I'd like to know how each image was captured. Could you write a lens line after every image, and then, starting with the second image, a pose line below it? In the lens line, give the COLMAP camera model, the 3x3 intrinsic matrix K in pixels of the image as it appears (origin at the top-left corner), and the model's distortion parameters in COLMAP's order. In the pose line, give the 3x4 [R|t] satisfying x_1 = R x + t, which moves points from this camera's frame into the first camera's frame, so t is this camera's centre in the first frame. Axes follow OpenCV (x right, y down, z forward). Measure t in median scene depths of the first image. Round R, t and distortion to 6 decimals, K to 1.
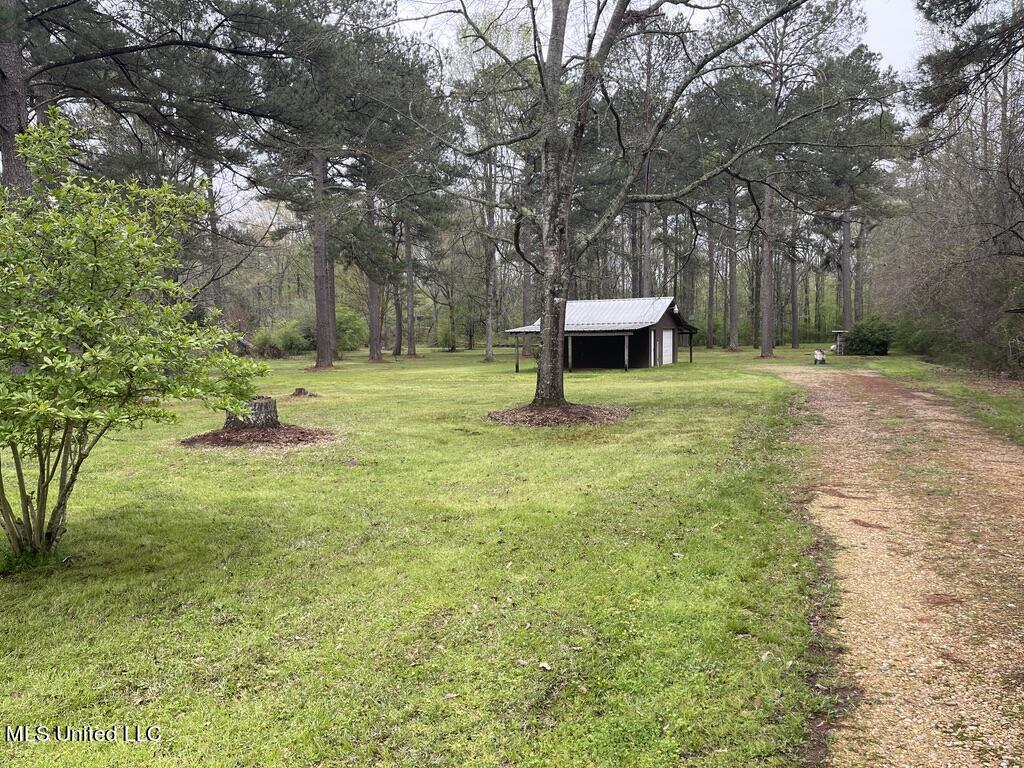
lens RADIAL K [[812.6, 0, 512.0], [0, 812.6, 384.0], [0, 0, 1]] dist [0.033316, -0.006978]
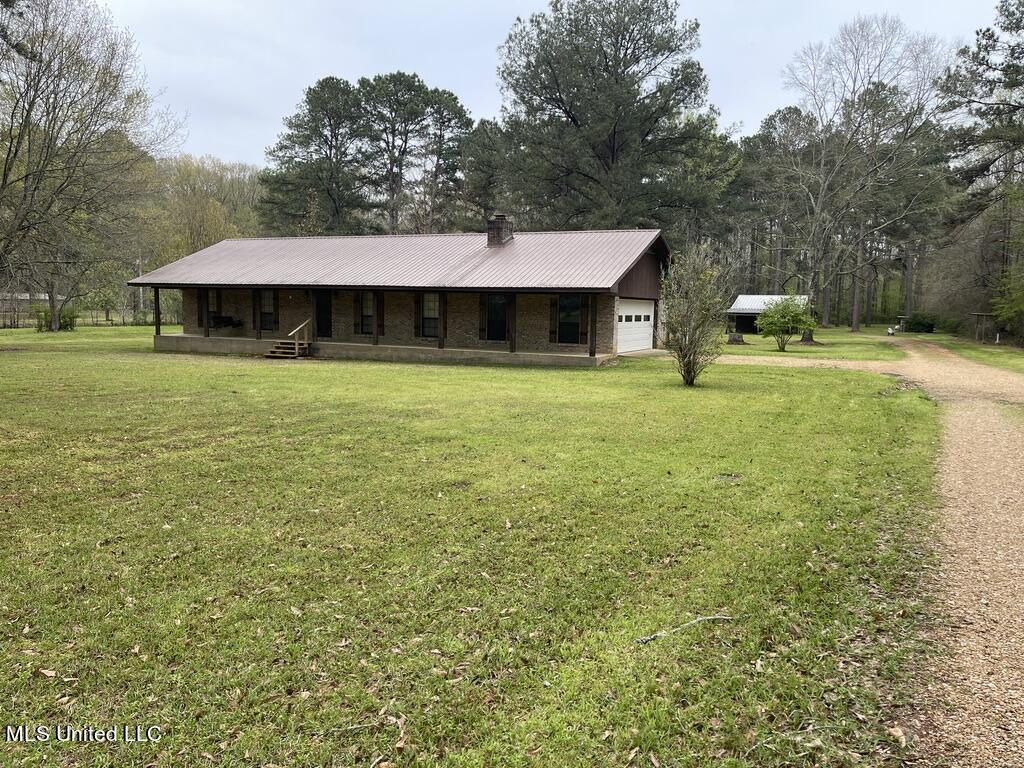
lens RADIAL K [[815.9, 0, 512.0], [0, 815.9, 384.0], [0, 0, 1]] dist [0.079058, -0.100799]
pose [[0.997934, 0.036428, -0.052921, -0.331776], [-0.034534, 0.998745, 0.036281, 0.041923], [0.054176, -0.034378, 0.997939, -0.802808]]
